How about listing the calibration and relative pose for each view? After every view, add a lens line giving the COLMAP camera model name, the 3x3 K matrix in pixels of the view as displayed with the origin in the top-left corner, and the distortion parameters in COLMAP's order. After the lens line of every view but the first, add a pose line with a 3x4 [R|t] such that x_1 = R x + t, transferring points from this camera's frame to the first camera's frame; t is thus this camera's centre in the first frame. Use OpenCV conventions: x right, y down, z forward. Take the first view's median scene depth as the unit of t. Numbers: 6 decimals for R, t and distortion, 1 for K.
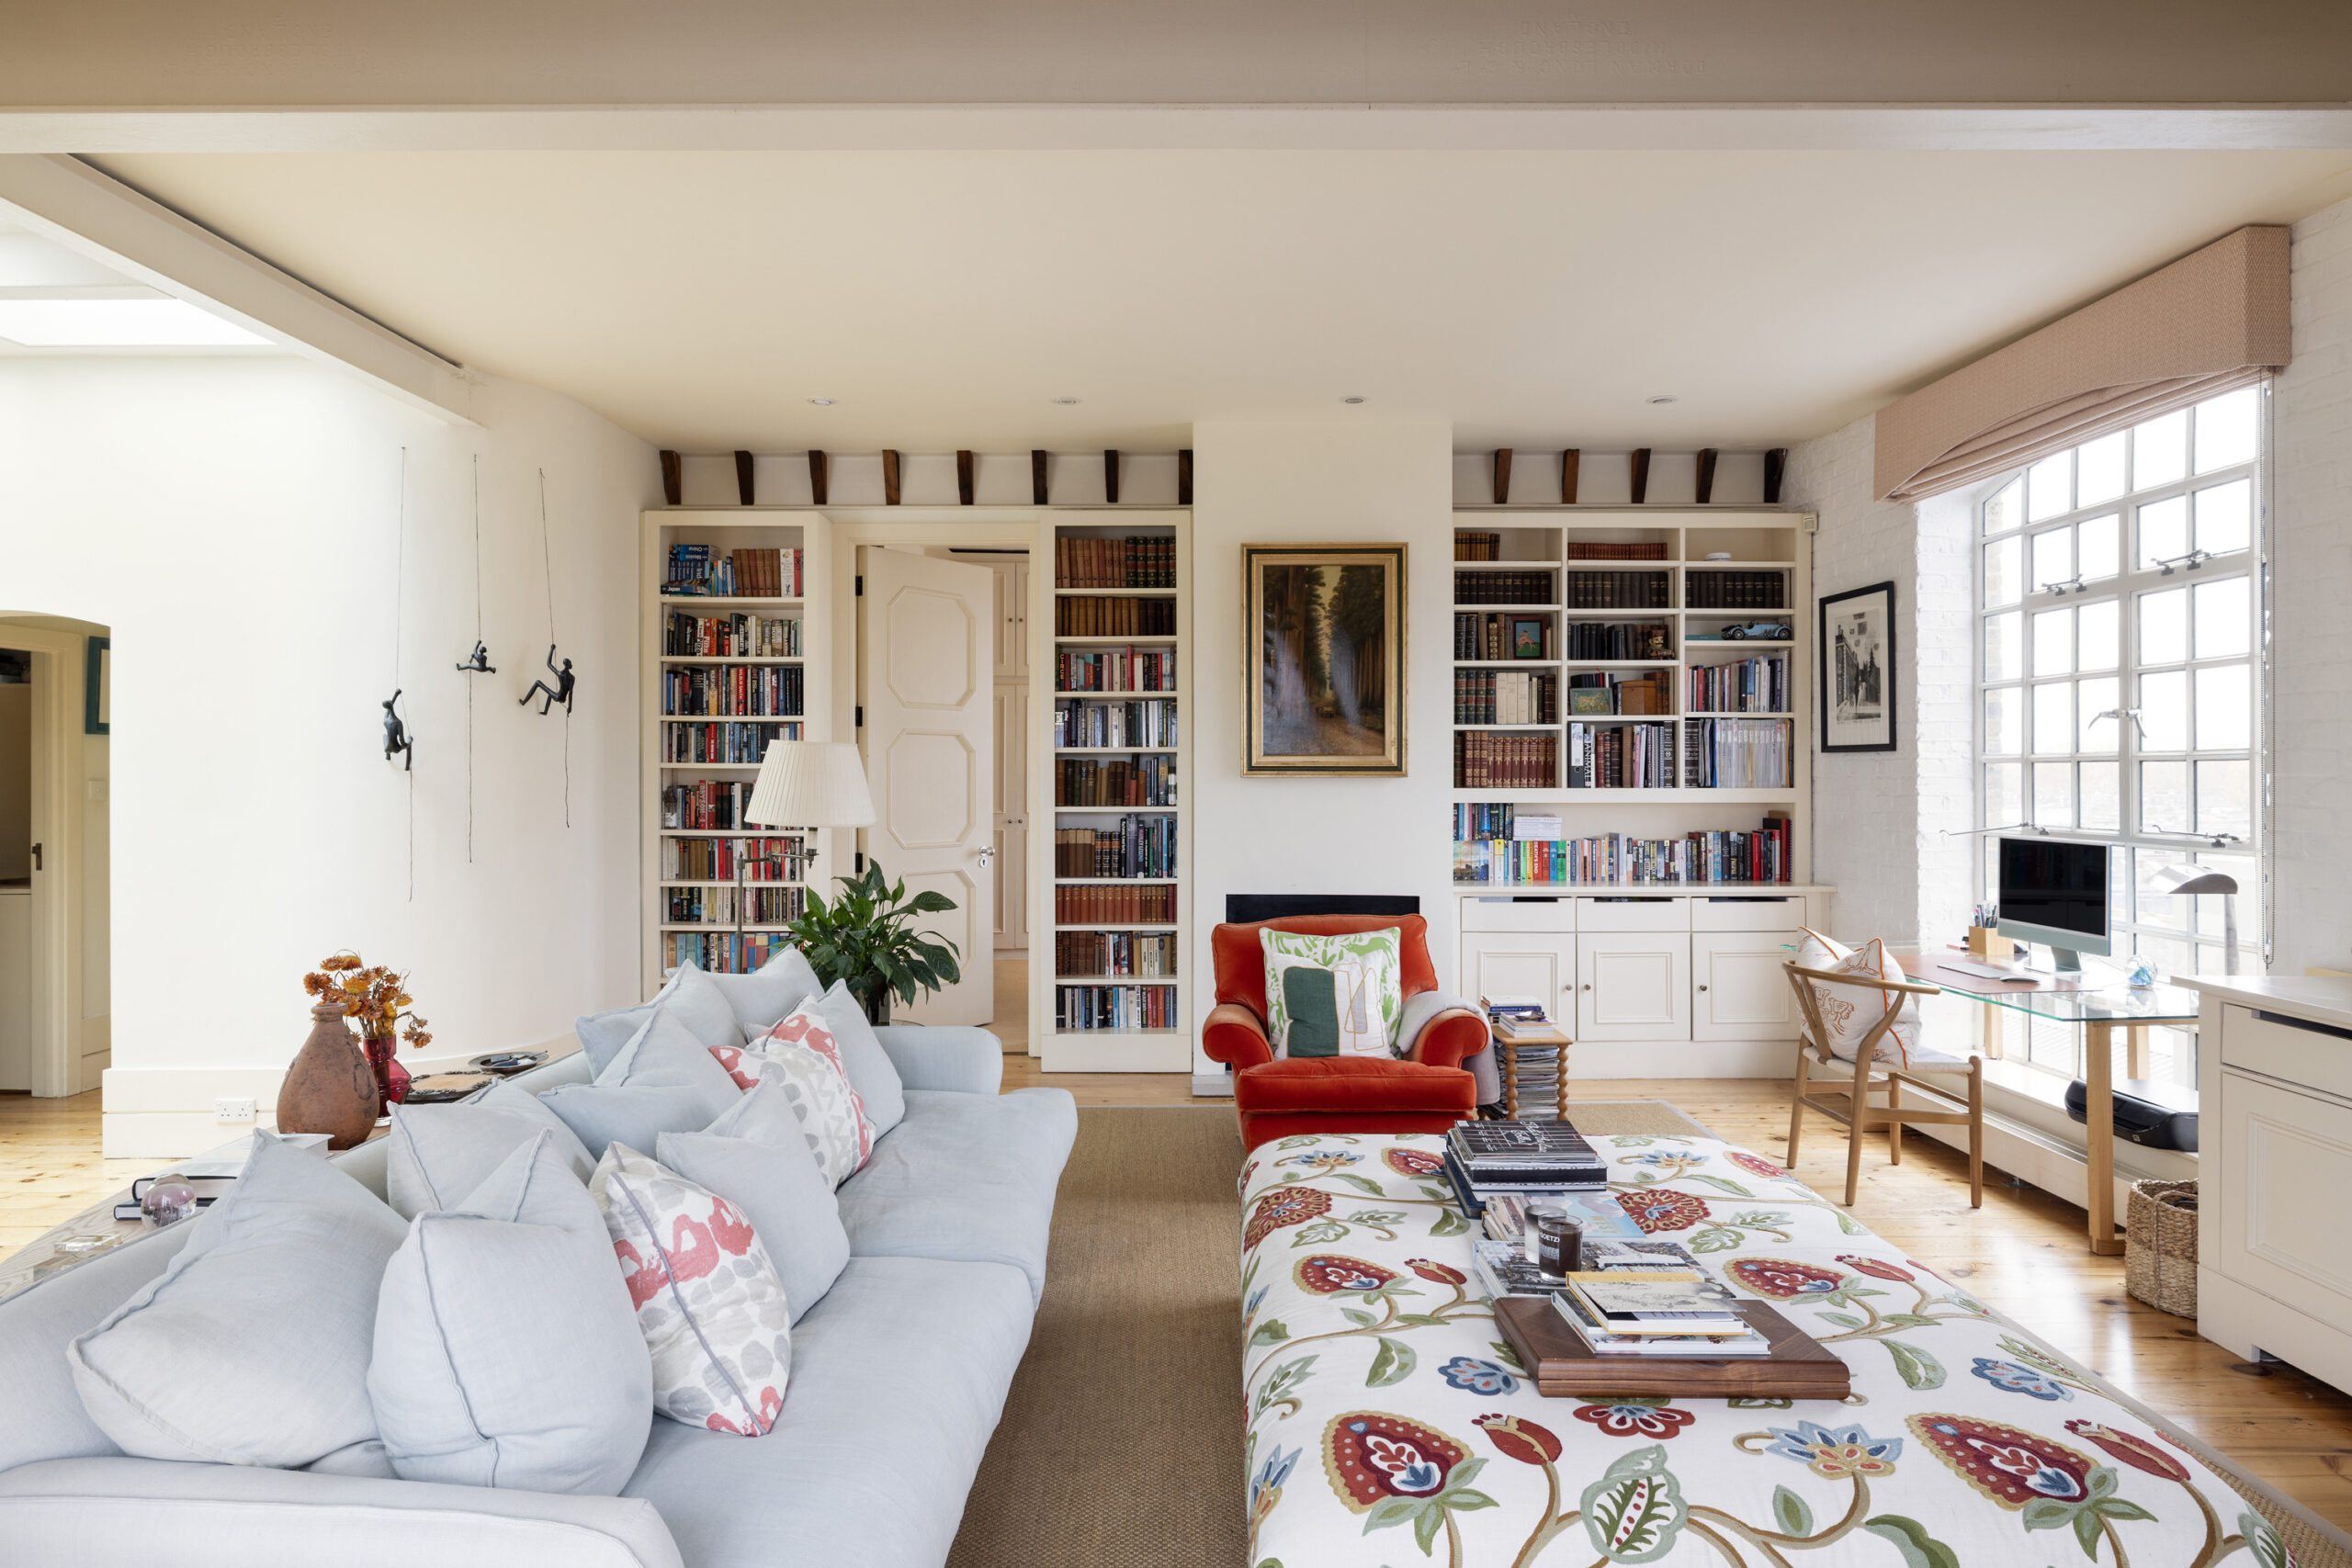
lens RADIAL K [[1302.0, 0, 1176.0], [0, 1302.0, 784.0], [0, 0, 1]] dist [-0.004449, -0.000212]
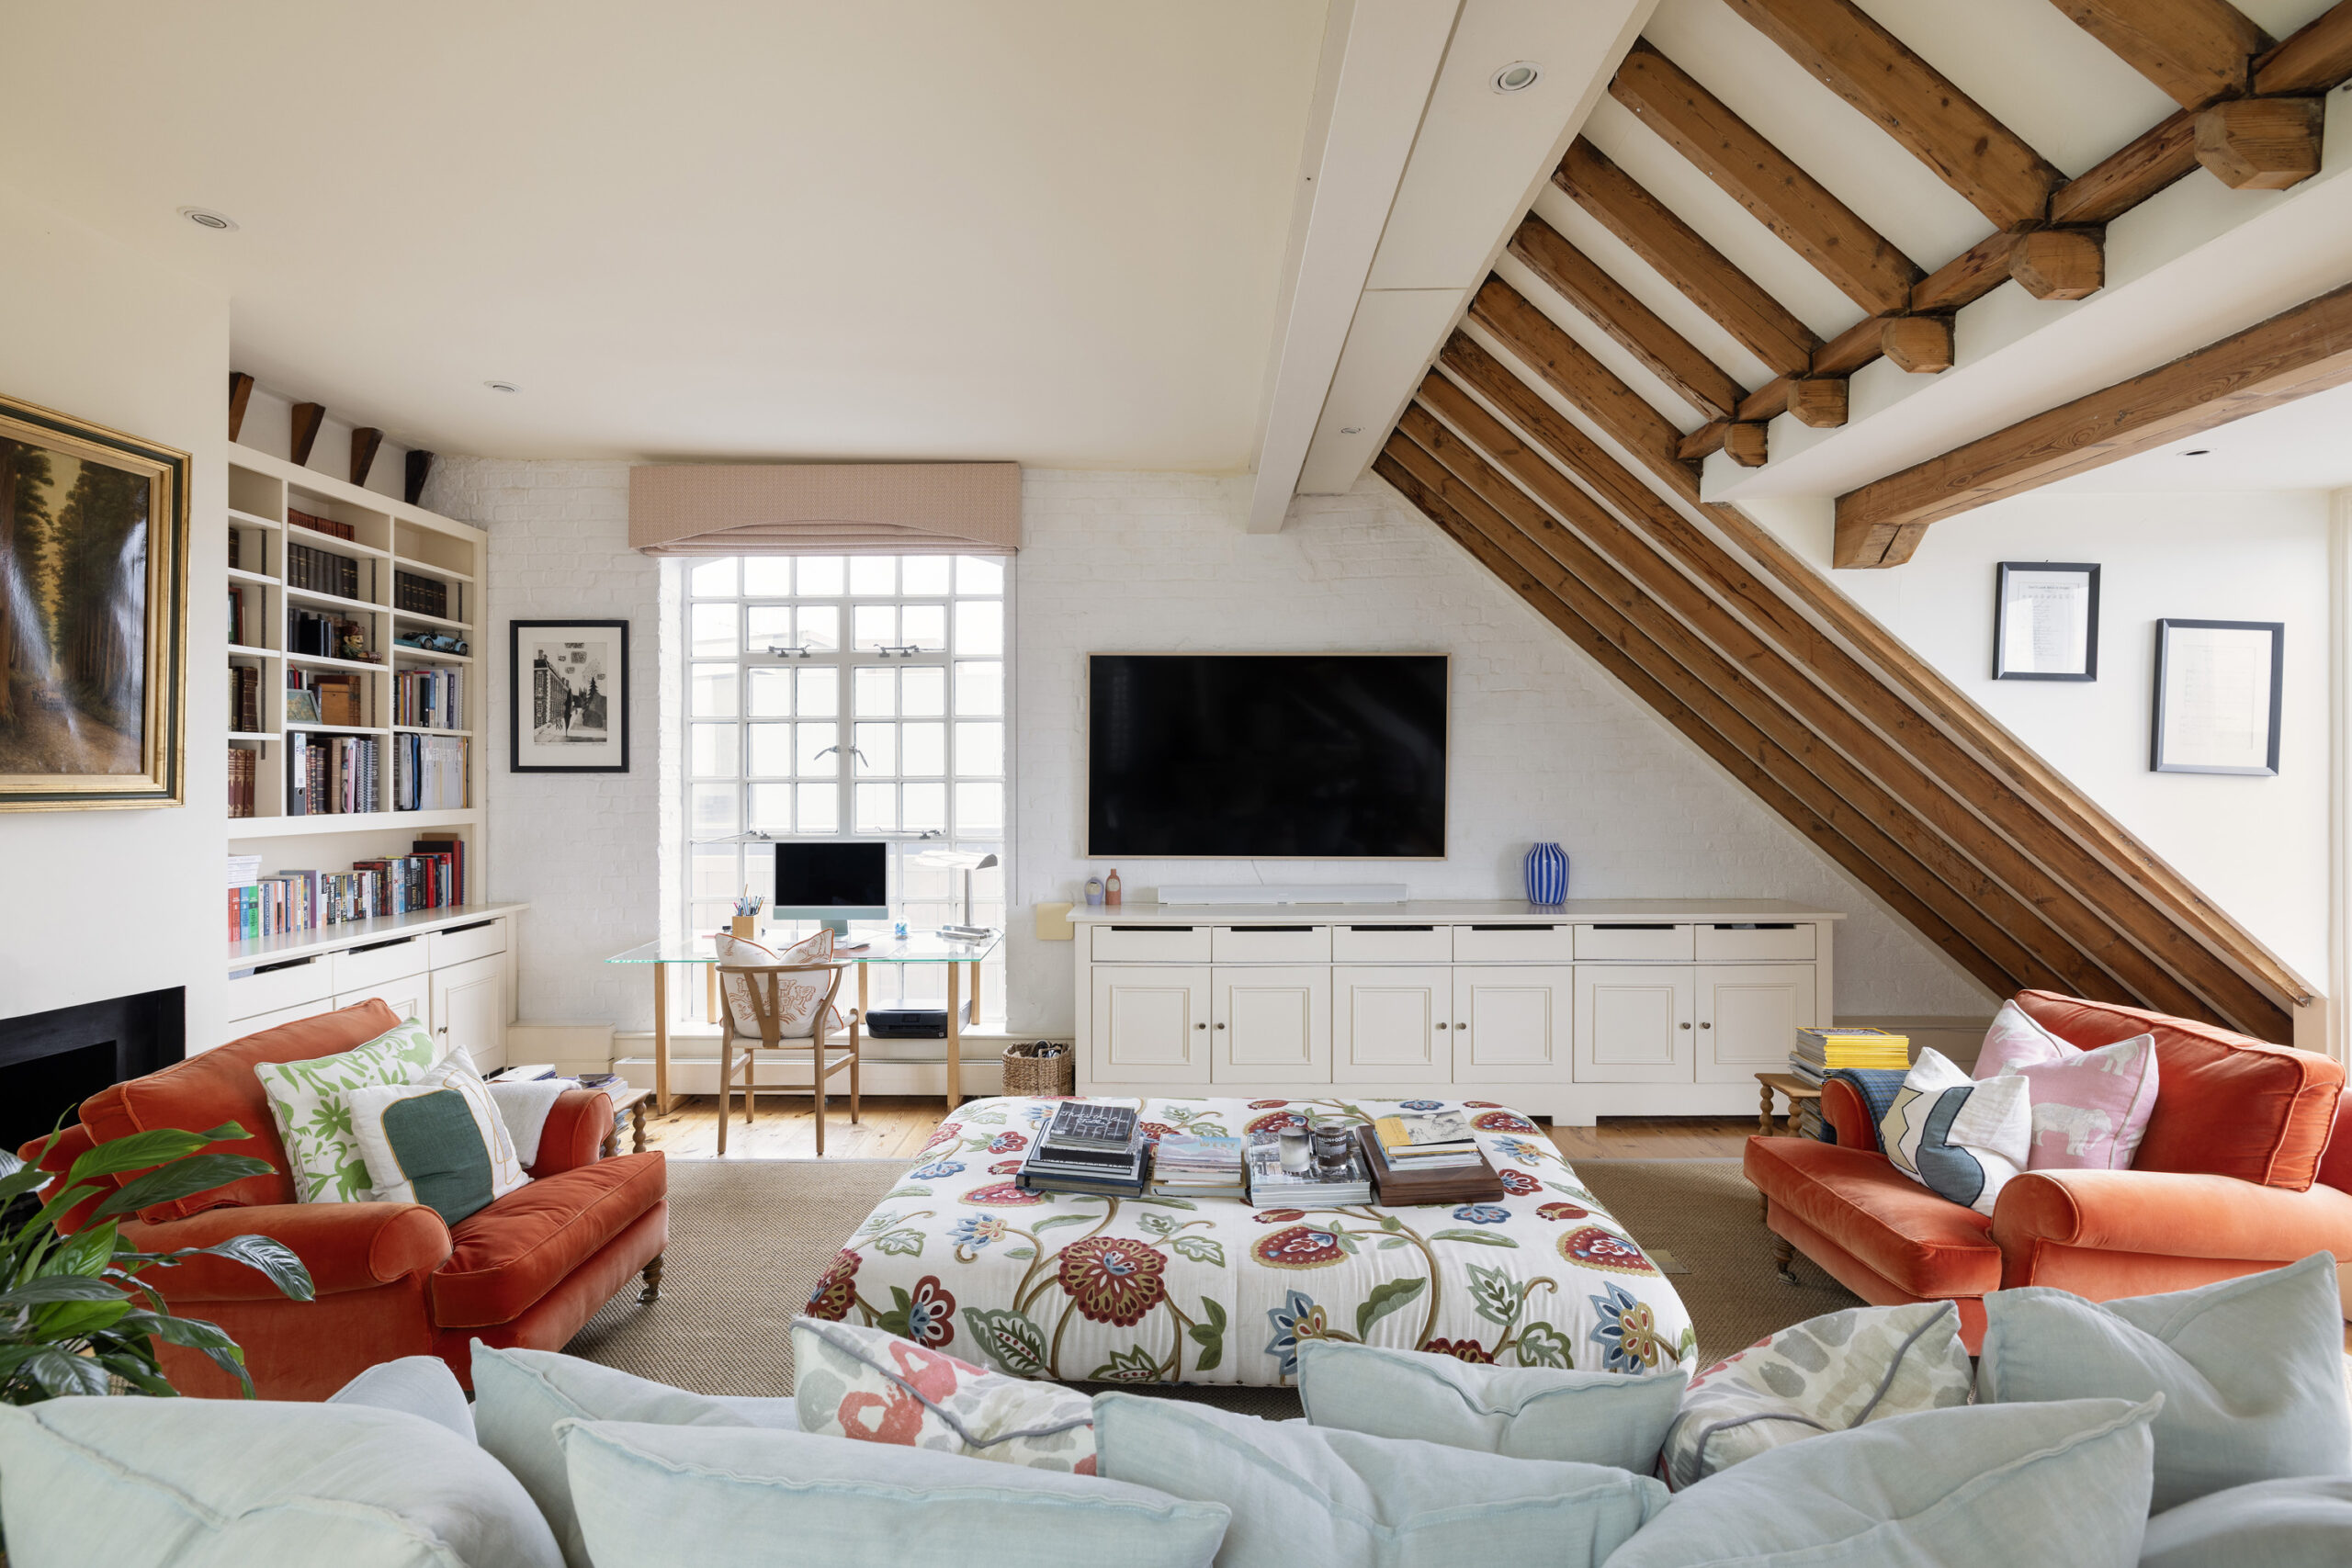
lens RADIAL K [[1120.0, 0, 1176.0], [0, 1120.0, 784.0], [0, 0, 1]] dist [-0.006285, -0.000181]
pose [[0.012851, -0.005542, 0.999902, -0.403918], [0.010878, 0.999926, 0.005402, -0.015705], [-0.999858, 0.010807, 0.012910, 0.519261]]
